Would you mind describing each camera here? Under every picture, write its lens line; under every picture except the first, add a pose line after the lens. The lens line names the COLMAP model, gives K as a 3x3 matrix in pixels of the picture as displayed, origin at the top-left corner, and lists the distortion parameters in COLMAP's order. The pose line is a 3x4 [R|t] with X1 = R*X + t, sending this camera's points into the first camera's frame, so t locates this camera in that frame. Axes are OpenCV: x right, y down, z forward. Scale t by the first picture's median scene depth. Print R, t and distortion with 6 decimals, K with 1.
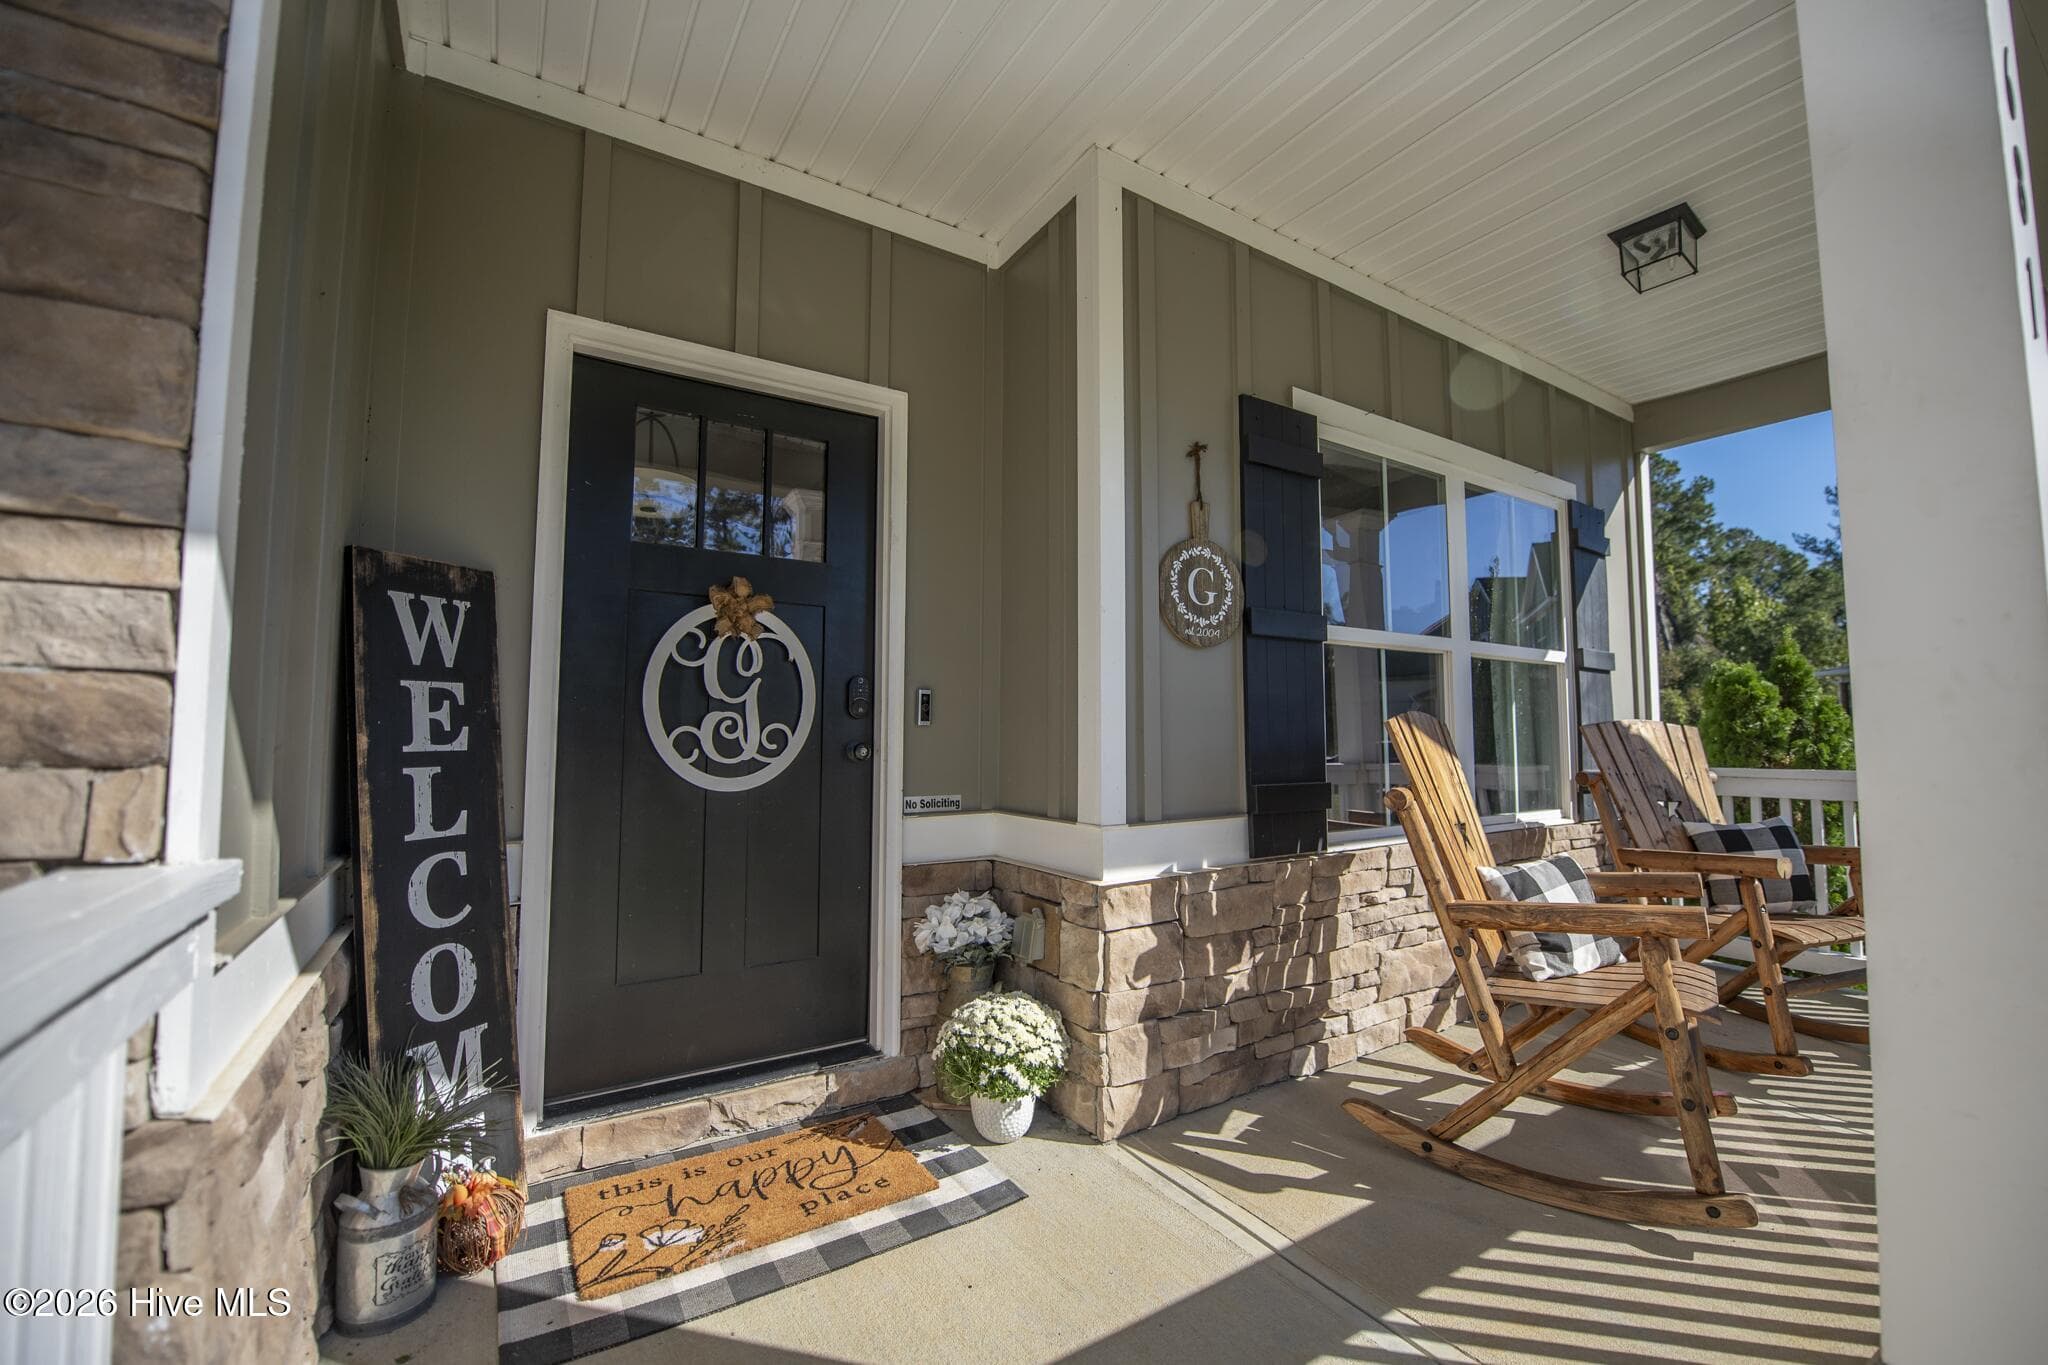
lens RADIAL K [[844.2, 0, 1066.1], [0, 844.2, 682.0], [0, 0, 1]] dist [-0.019235, -0.000472]
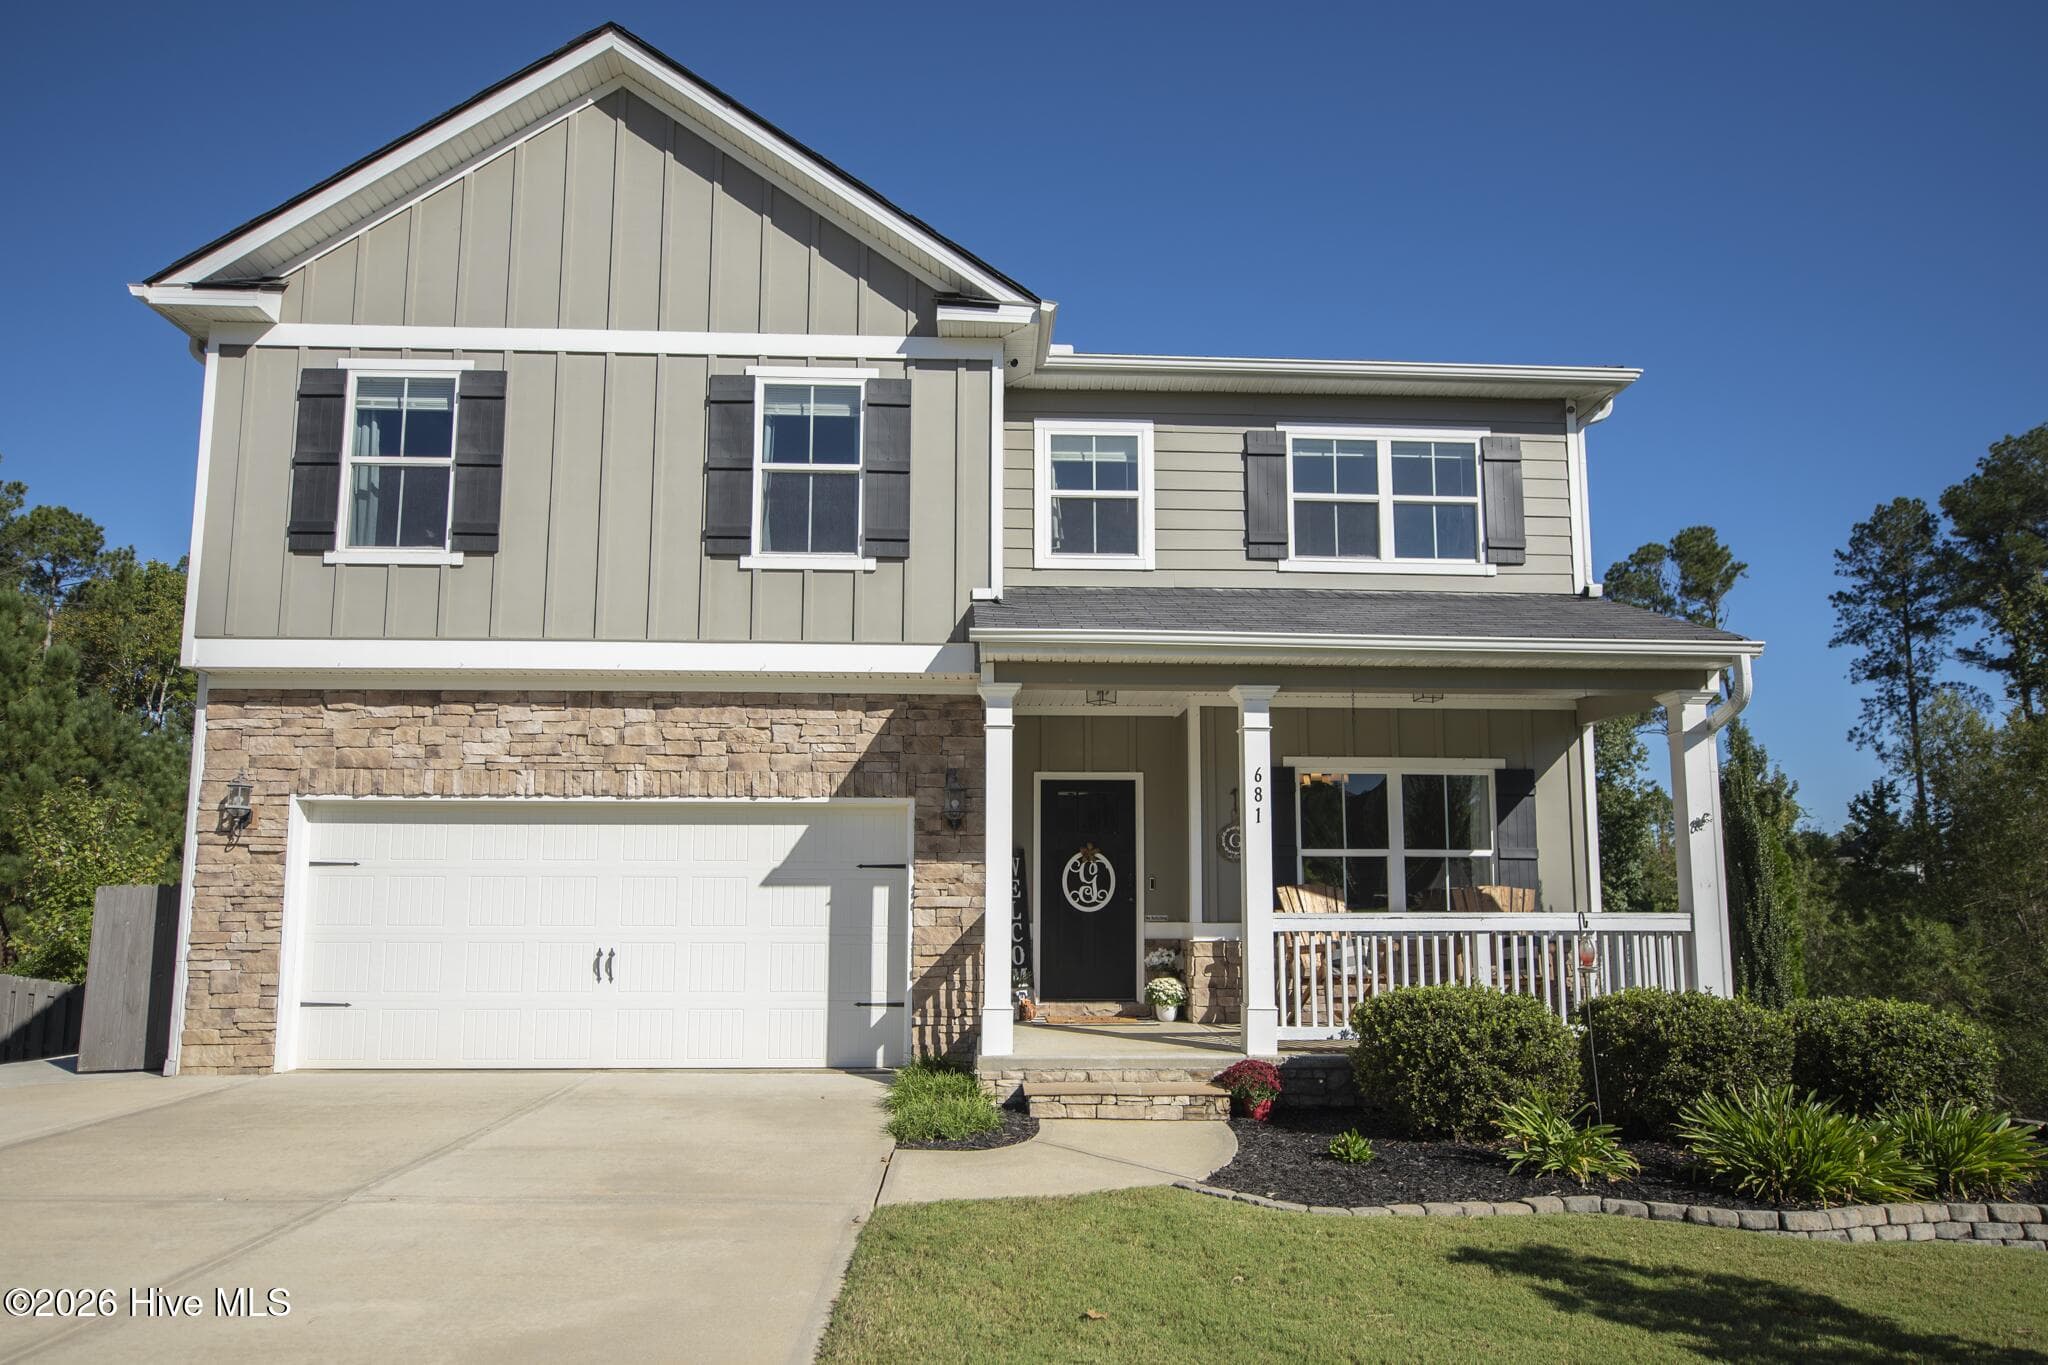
lens RADIAL K [[1168.0, 0, 1028.2], [0, 1168.0, 778.7], [0, 0, 1]] dist [-0.003929, -0.001944]
pose [[0.854144, -0.053517, -0.517276, 1.667443], [0.030761, 0.998148, -0.052475, -0.141273], [0.519126, 0.028909, 0.854209, -2.817348]]
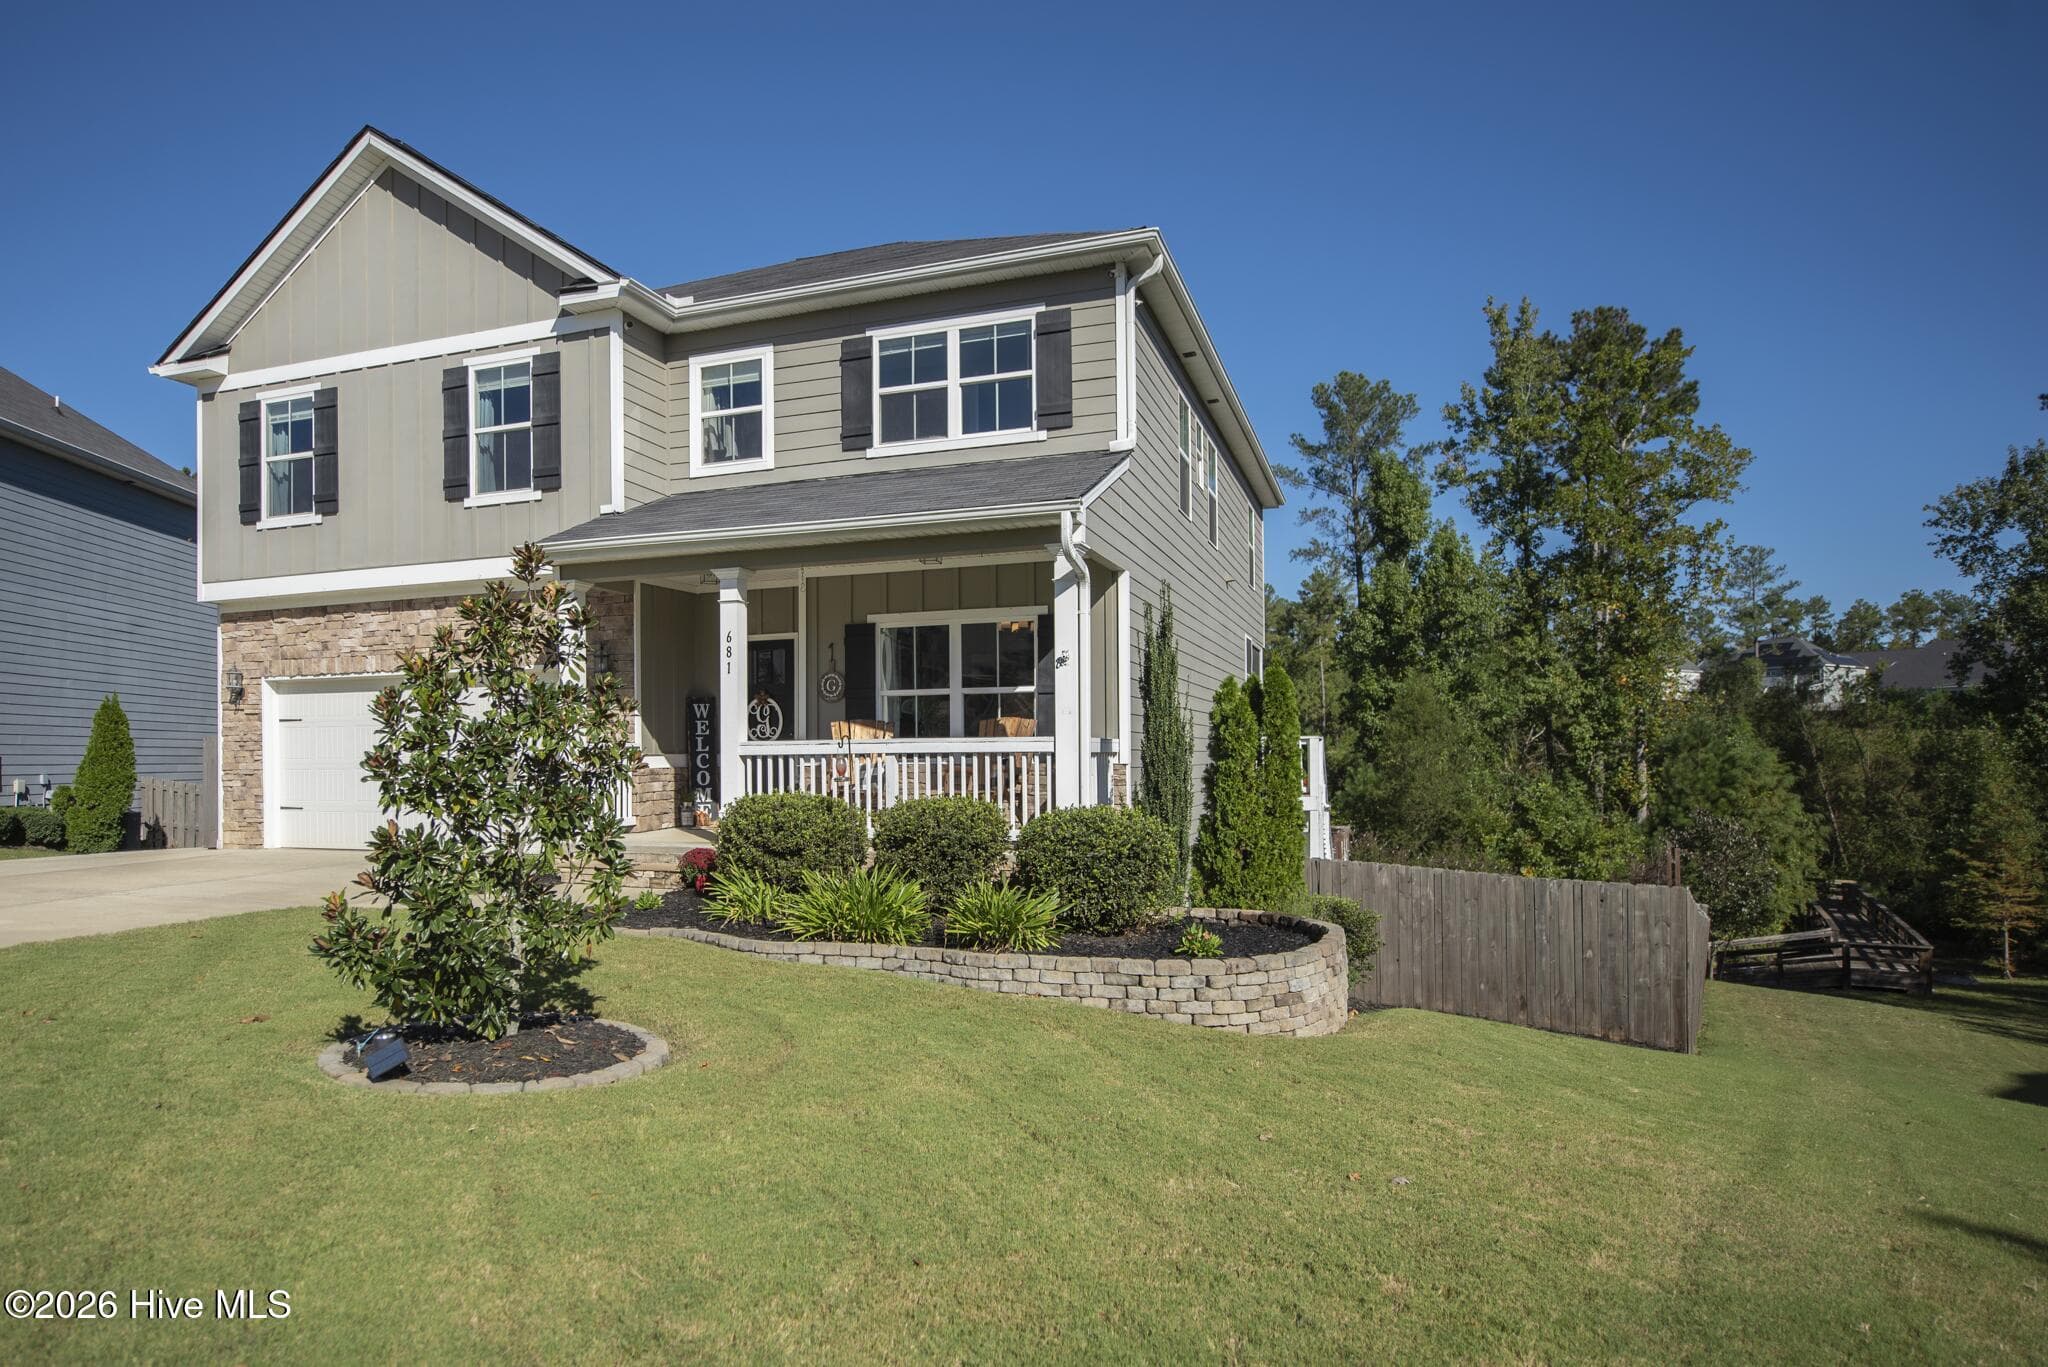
lens RADIAL K [[1208.4, 0, 930.6], [0, 1208.4, 747.9], [0, 0, 1]] dist [-0.002024, -0.000941]
pose [[0.569860, -0.009188, -0.821690, 4.700648], [0.061163, 0.997638, 0.031263, 0.014979], [0.819462, -0.068073, 0.569076, -1.596767]]
